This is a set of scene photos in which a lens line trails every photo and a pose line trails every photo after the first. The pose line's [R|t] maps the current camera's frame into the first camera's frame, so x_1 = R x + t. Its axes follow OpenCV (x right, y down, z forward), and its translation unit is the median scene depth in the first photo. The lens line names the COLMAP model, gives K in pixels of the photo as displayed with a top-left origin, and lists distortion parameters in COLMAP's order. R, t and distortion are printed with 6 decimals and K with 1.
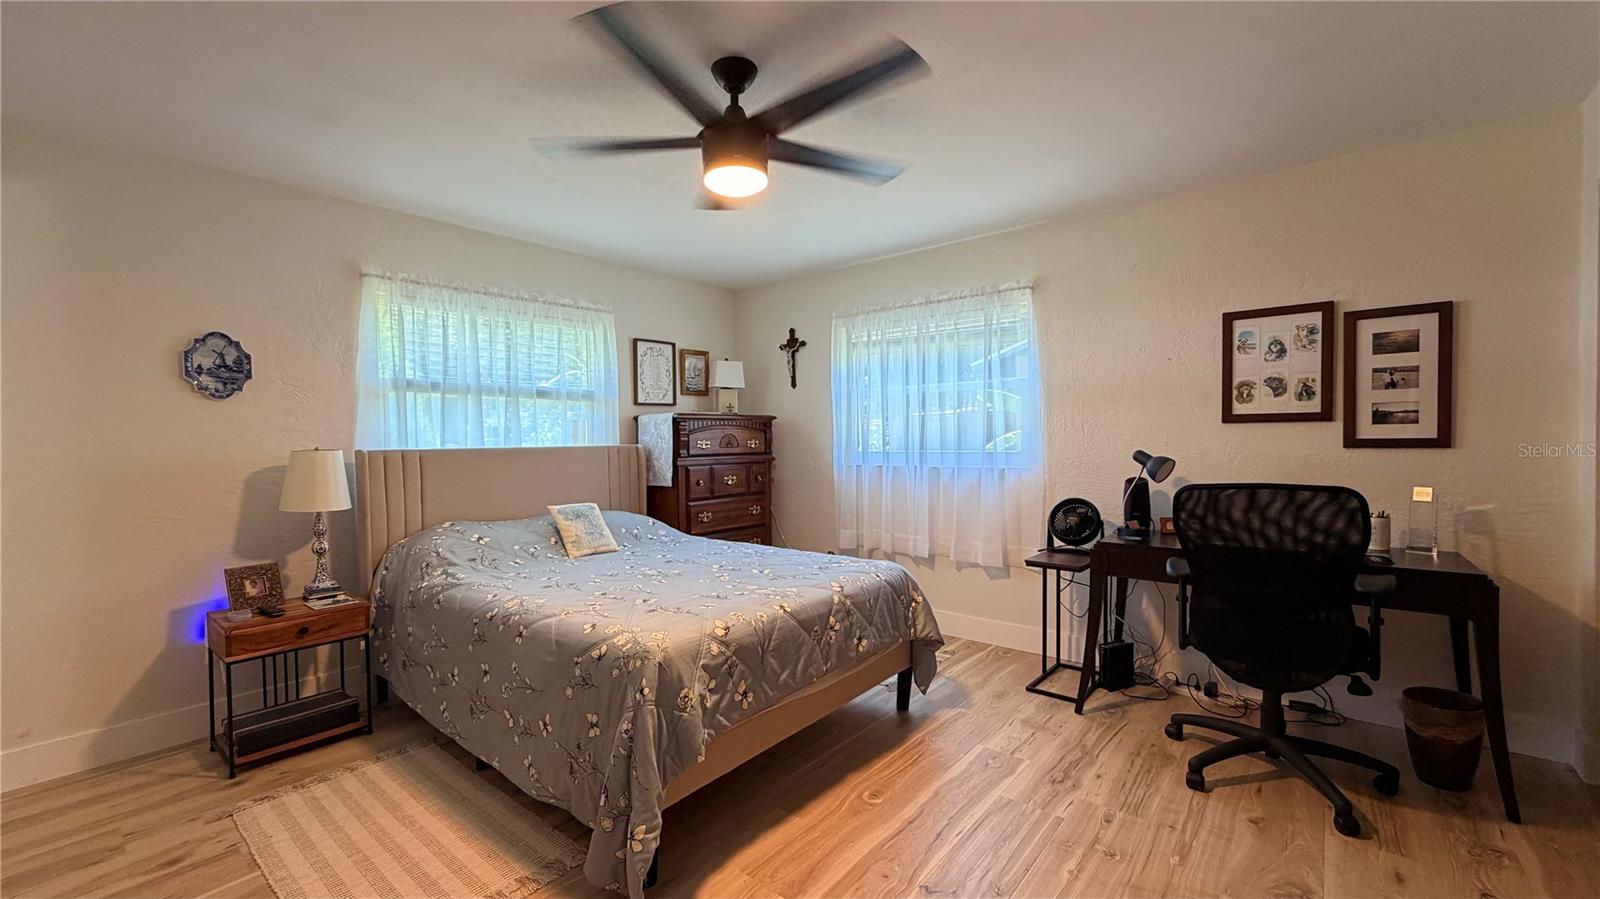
lens RADIAL K [[637.1, 0, 795.1], [0, 637.1, 449.6], [0, 0, 1]] dist [-0.002805, 0.001137]
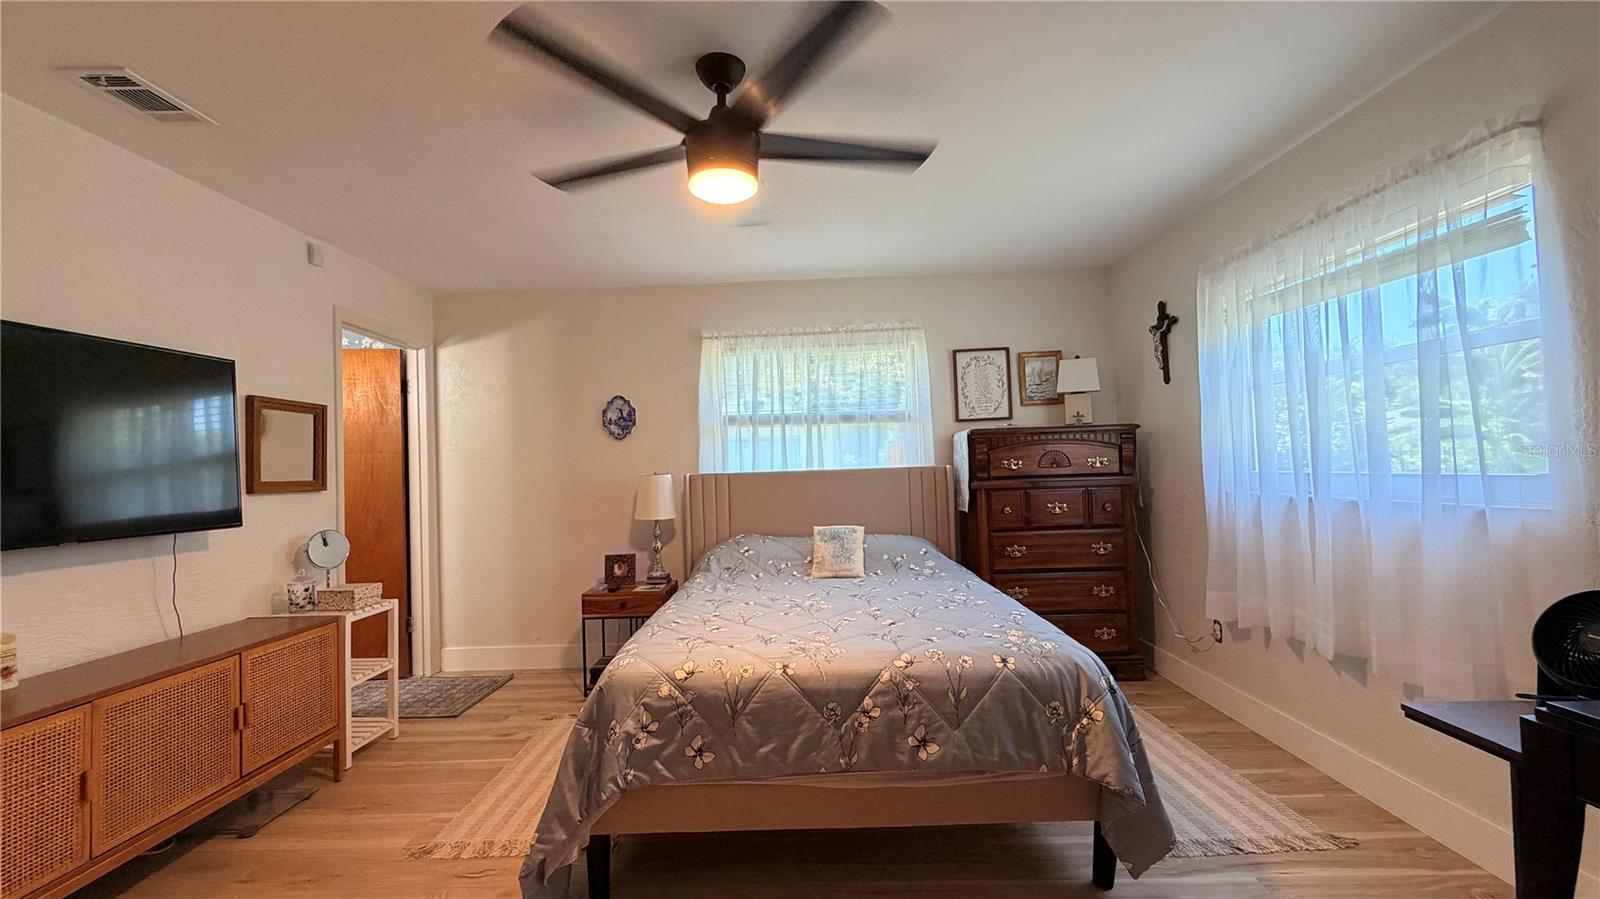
lens RADIAL K [[637.1, 0, 794.0], [0, 637.1, 450.2], [0, 0, 1]] dist [-0.002805, 0.001137]
pose [[0.624358, -0.028329, -0.780625, 0.502930], [0.010954, 0.999561, -0.027513, -0.010347], [0.781062, 0.008627, 0.624394, 0.378495]]
